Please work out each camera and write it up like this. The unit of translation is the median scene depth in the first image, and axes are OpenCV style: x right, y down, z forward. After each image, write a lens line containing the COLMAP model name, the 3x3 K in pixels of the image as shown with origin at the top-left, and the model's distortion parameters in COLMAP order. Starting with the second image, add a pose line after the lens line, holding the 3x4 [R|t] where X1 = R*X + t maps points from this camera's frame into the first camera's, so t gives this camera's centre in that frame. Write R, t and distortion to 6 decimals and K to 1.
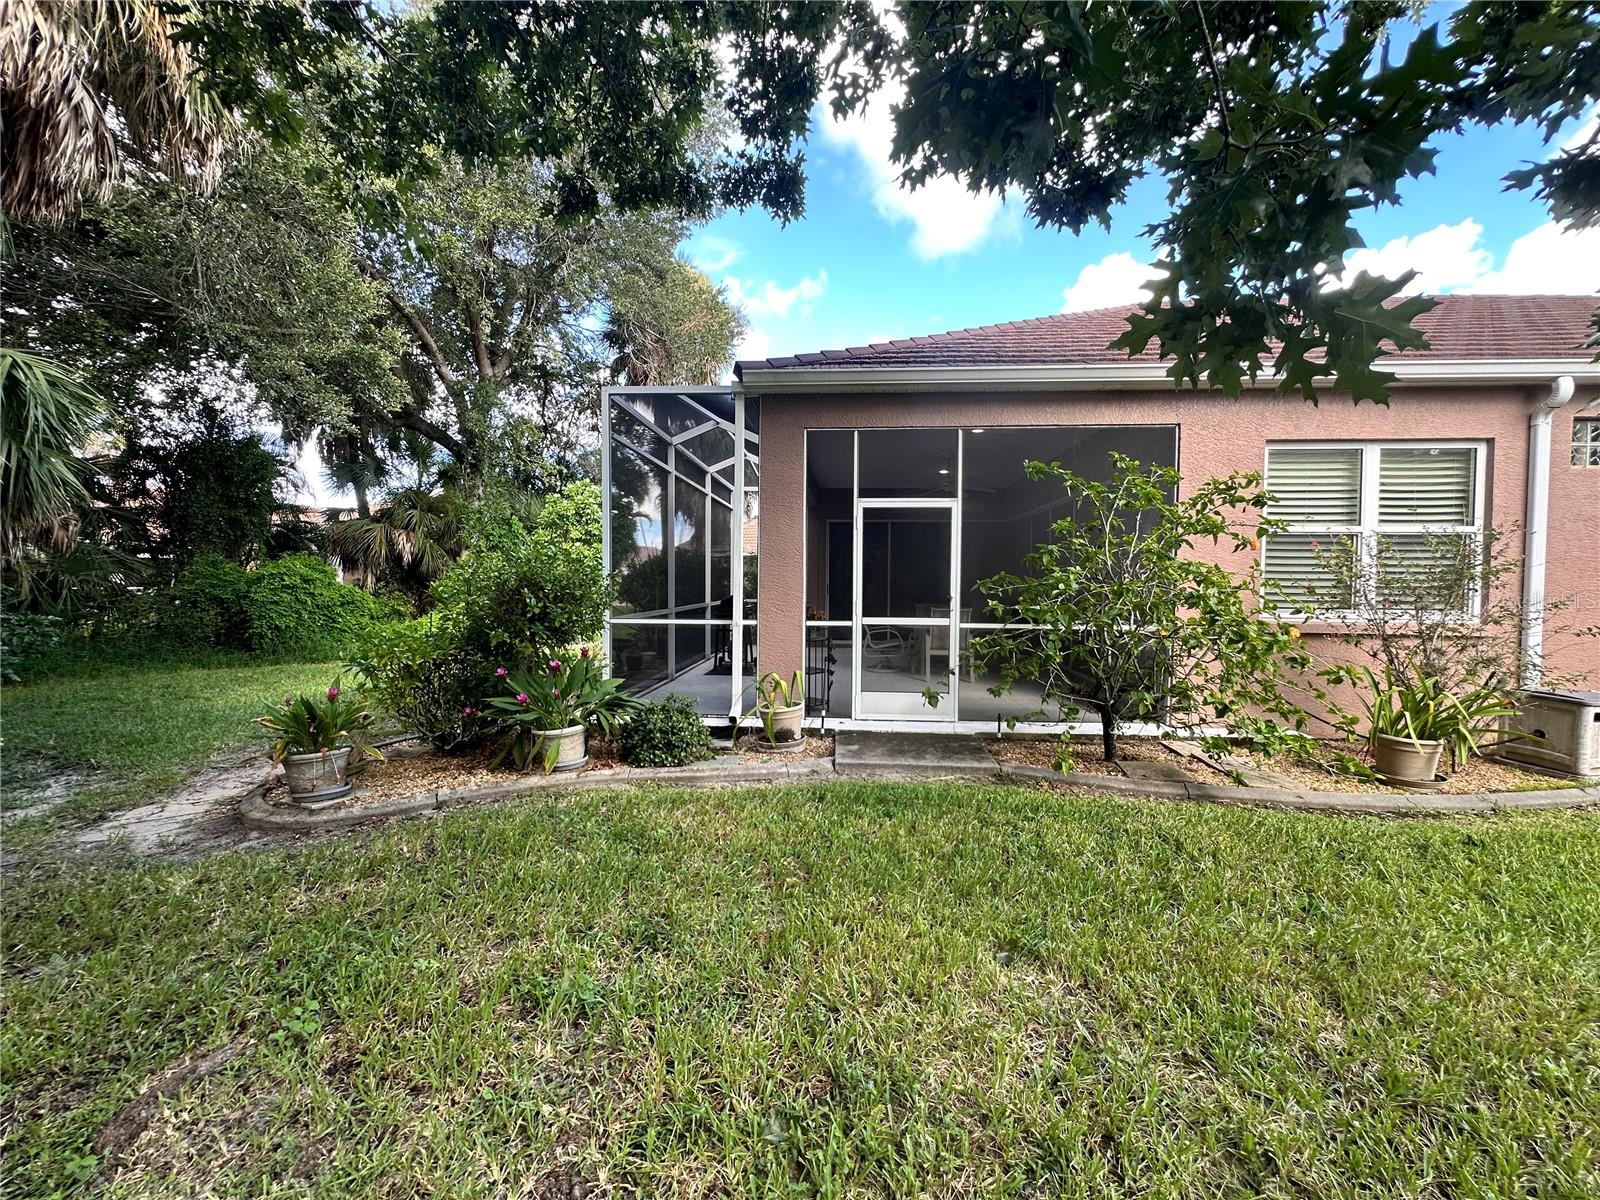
lens RADIAL K [[640.9, 0, 799.2], [0, 640.9, 598.5], [0, 0, 1]] dist [-0.005671, 0.001107]
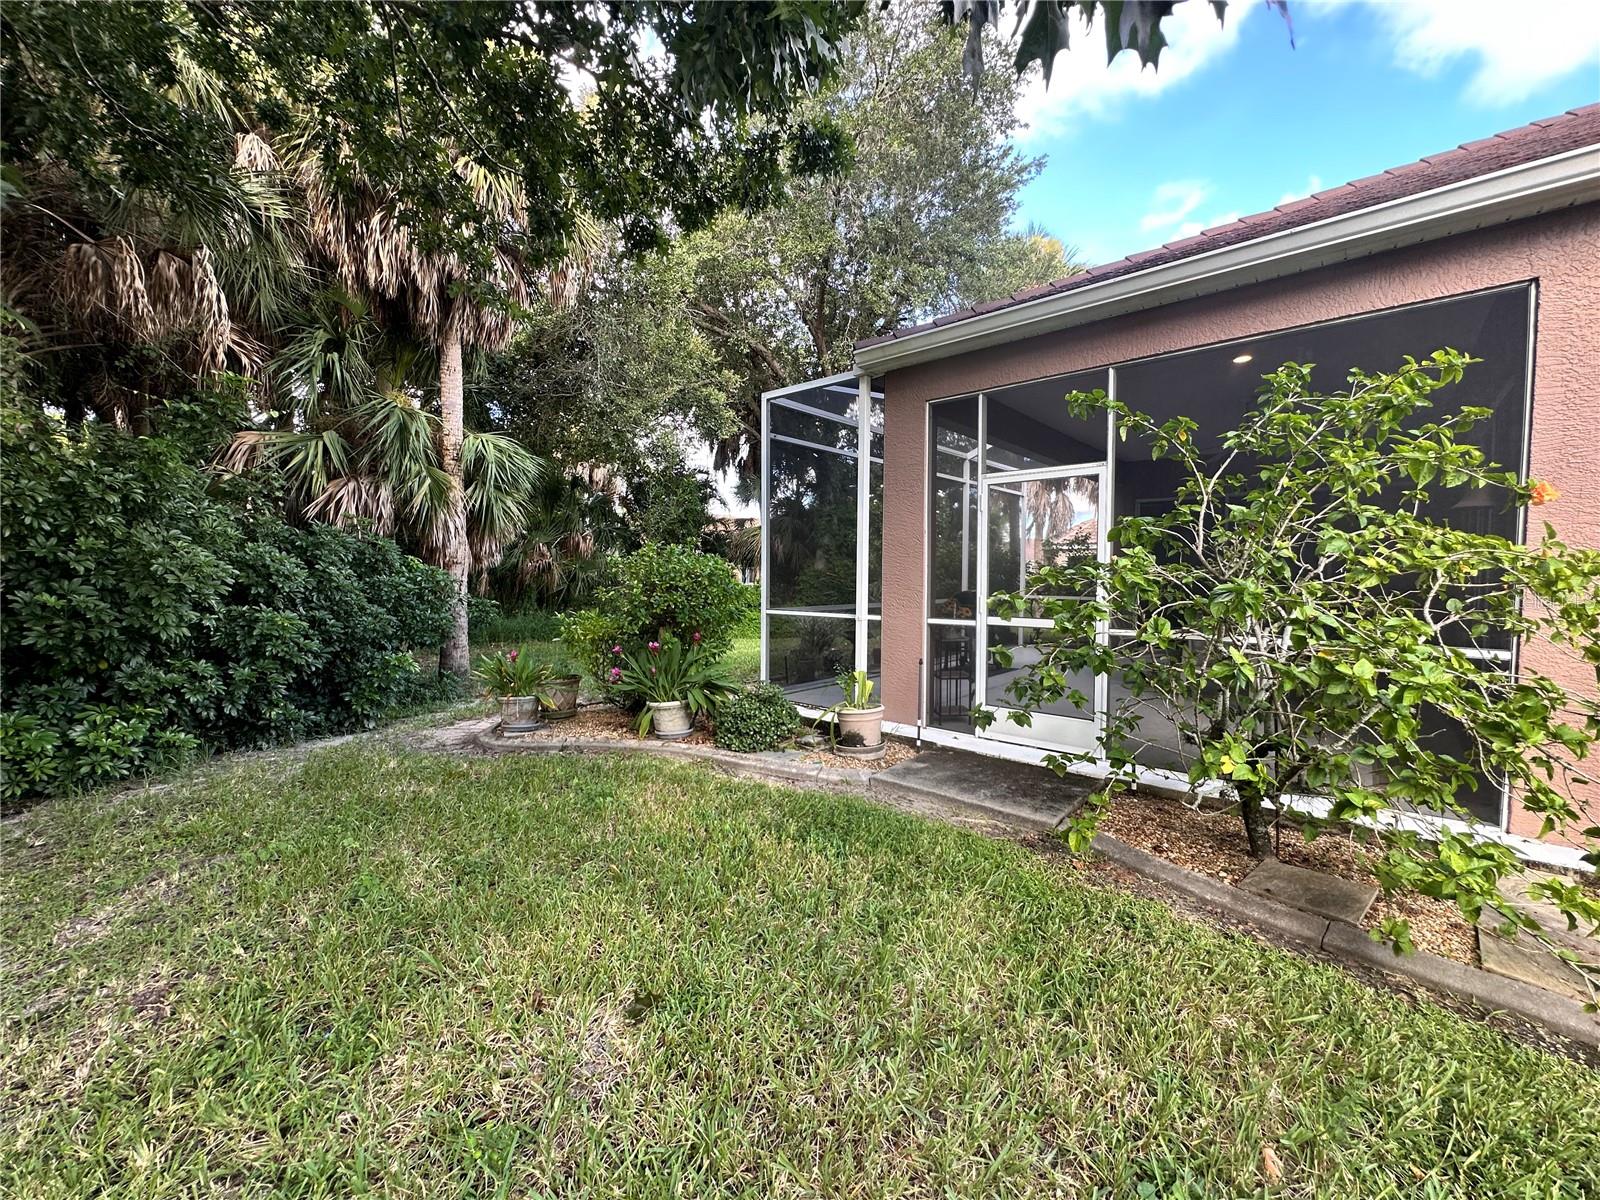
lens RADIAL K [[640.9, 0, 799.2], [0, 640.9, 598.5], [0, 0, 1]] dist [-0.005671, 0.001107]
pose [[0.796893, 0.020273, -0.603780, 0.503980], [-0.016800, 0.999794, 0.011396, 0.001516], [0.603887, 0.001062, 0.797070, 0.232747]]
